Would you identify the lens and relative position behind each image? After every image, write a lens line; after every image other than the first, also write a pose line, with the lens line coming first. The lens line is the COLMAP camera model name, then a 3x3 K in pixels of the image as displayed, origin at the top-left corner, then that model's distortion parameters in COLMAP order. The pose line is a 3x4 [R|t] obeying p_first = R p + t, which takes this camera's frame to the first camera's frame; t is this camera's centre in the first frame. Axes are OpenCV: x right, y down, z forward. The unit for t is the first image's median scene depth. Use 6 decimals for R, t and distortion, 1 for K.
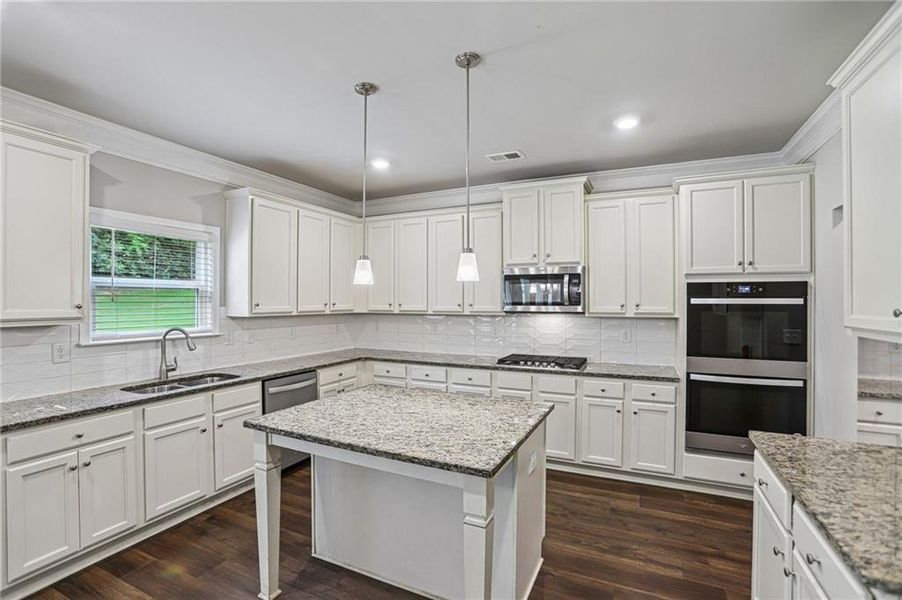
lens RADIAL K [[415.8, 0, 451.0], [0, 415.8, 300.0], [0, 0, 1]] dist [-0.073252, 0.029680]
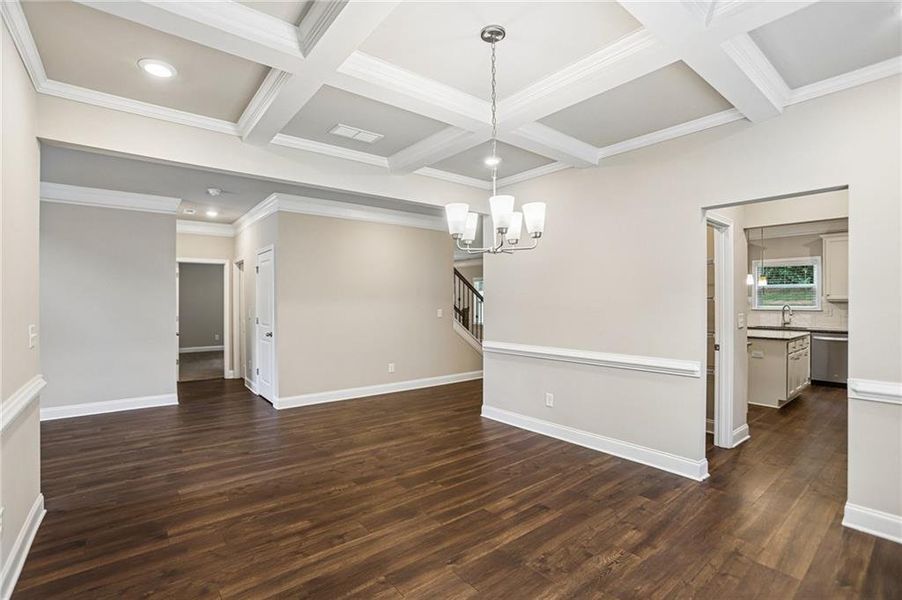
lens RADIAL K [[415.8, 0, 451.0], [0, 415.8, 300.0], [0, 0, 1]] dist [-0.073252, 0.029680]
pose [[-0.434308, 0.001590, -0.900763, 2.116642], [0.003001, 0.999995, 0.000318, 0.030775], [0.900760, -0.002565, -0.434311, 0.249664]]
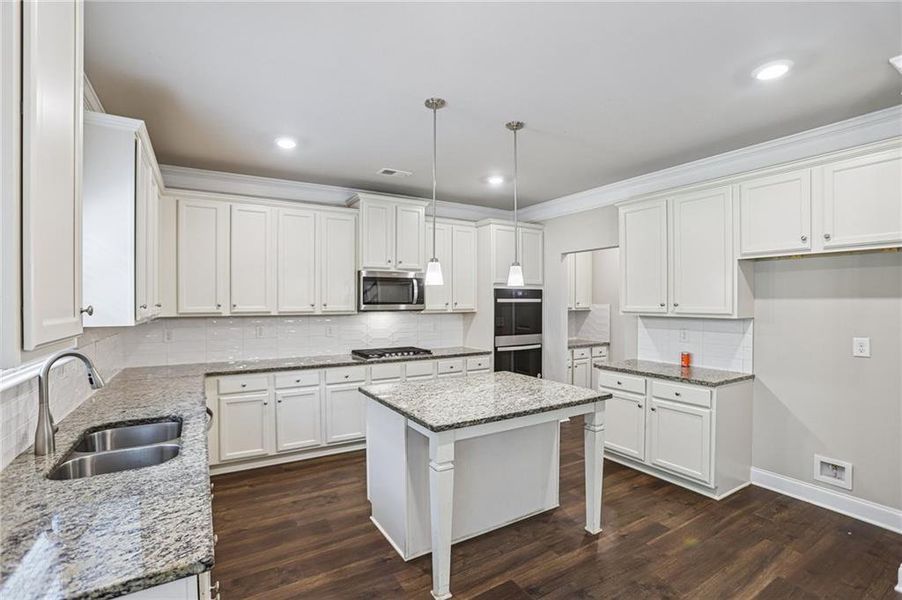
lens RADIAL K [[415.8, 0, 451.0], [0, 415.8, 300.0], [0, 0, 1]] dist [-0.073252, 0.029680]
pose [[0.549062, 0.001033, 0.835781, -0.802316], [-0.000188, 0.999999, -0.001112, 0.002545], [-0.835782, 0.000453, 0.549062, 0.269910]]
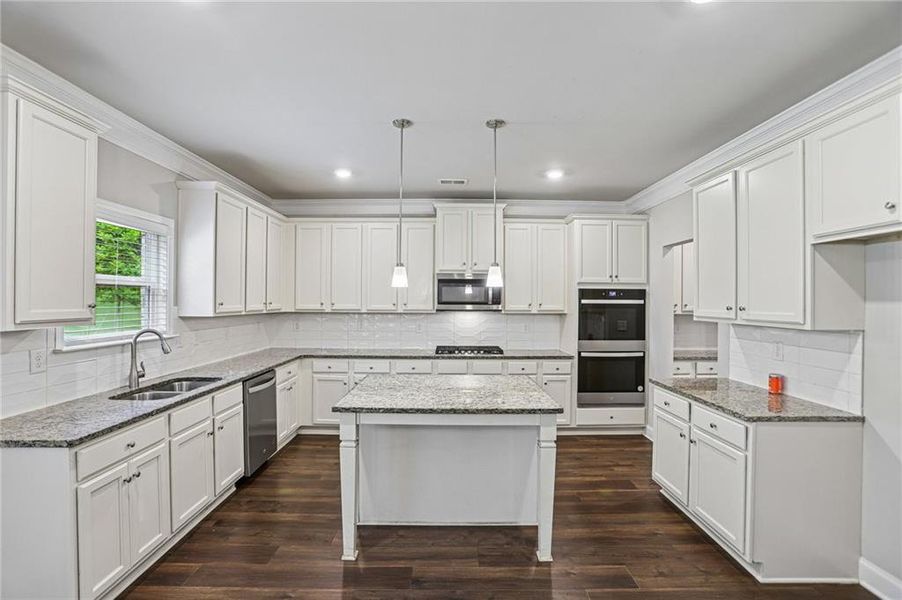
lens RADIAL K [[415.8, 0, 451.0], [0, 415.8, 300.0], [0, 0, 1]] dist [-0.073252, 0.029680]
pose [[0.900123, 0.004626, 0.435612, -0.440400], [-0.005204, 0.999986, 0.000135, -0.000563], [-0.435606, -0.002388, 0.900134, -0.105073]]
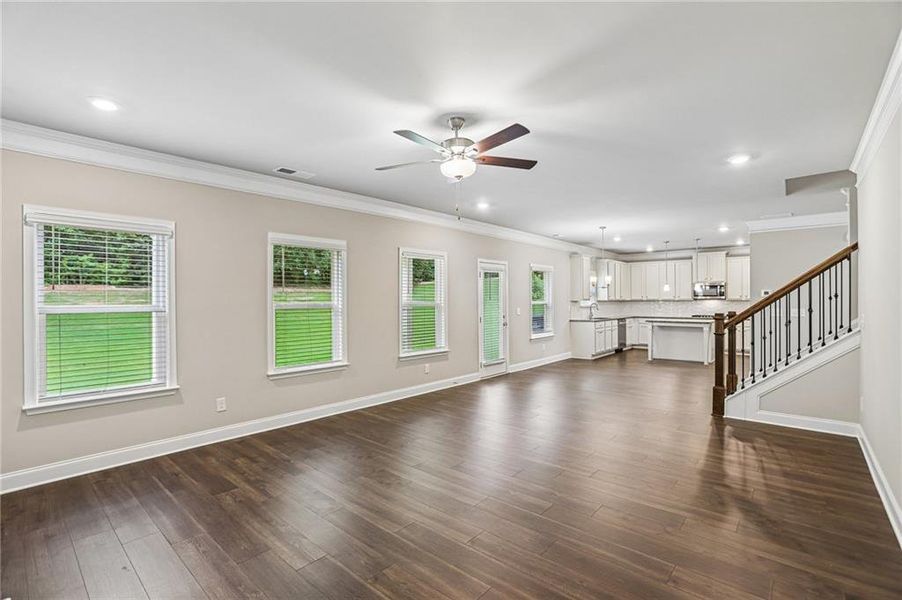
lens RADIAL K [[415.8, 0, 451.0], [0, 415.8, 300.0], [0, 0, 1]] dist [-0.073252, 0.029680]
pose [[0.961363, -0.003658, -0.275261, -0.843016], [0.004687, 0.999984, 0.003077, 0.024503], [0.275246, -0.004248, 0.961365, -2.543888]]
